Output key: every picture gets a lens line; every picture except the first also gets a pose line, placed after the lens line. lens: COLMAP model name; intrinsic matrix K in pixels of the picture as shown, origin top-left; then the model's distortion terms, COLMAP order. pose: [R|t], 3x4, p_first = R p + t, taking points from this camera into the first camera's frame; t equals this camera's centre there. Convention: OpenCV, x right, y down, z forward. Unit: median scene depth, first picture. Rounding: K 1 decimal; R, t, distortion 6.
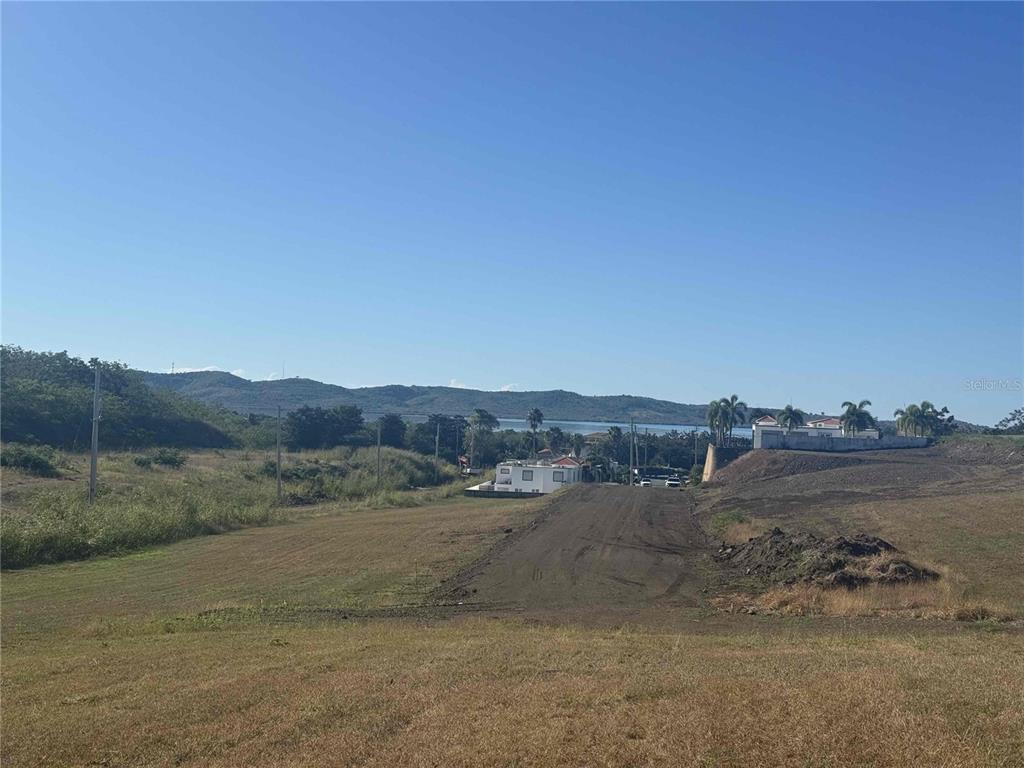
lens RADIAL K [[1431.2, 0, 512.0], [0, 1431.2, 384.0], [0, 0, 1]] dist [0.135559, 0.024178]
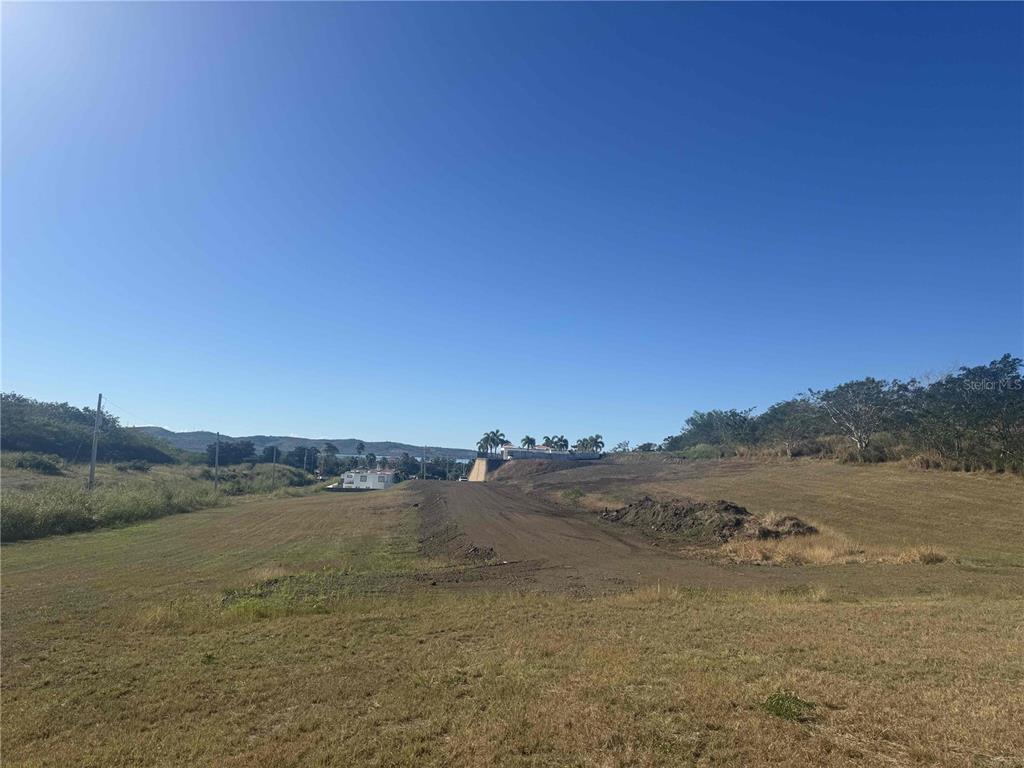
lens RADIAL K [[732.2, 0, 512.0], [0, 732.2, 384.0], [0, 0, 1]] dist [0.091412, -0.097253]
pose [[0.970492, 0.028679, 0.239423, -0.035304], [-0.011808, 0.997363, -0.071604, 0.012819], [-0.240845, 0.066664, 0.968271, 0.099070]]
